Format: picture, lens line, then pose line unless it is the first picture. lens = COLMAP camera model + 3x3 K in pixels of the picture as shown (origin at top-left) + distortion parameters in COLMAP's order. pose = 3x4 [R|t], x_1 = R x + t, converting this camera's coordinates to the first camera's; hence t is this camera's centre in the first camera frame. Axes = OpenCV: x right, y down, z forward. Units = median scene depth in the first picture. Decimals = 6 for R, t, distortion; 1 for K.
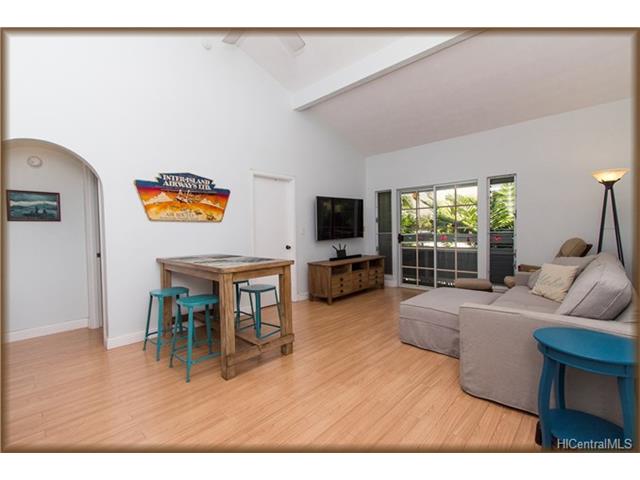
lens RADIAL K [[290.7, 0, 317.1], [0, 290.7, 241.0], [0, 0, 1]] dist [0.002331, -0.000925]
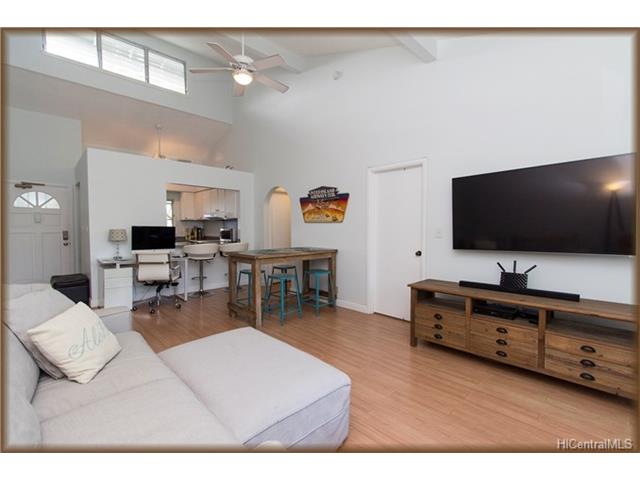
lens RADIAL K [[290.7, 0, 313.8], [0, 290.7, 239.7], [0, 0, 1]] dist [0.002331, -0.000925]
pose [[-0.050891, 0.057948, -0.997022, 0.868603], [-0.037921, 0.997483, 0.059910, -0.064097], [0.997984, 0.040857, -0.048565, 0.987217]]
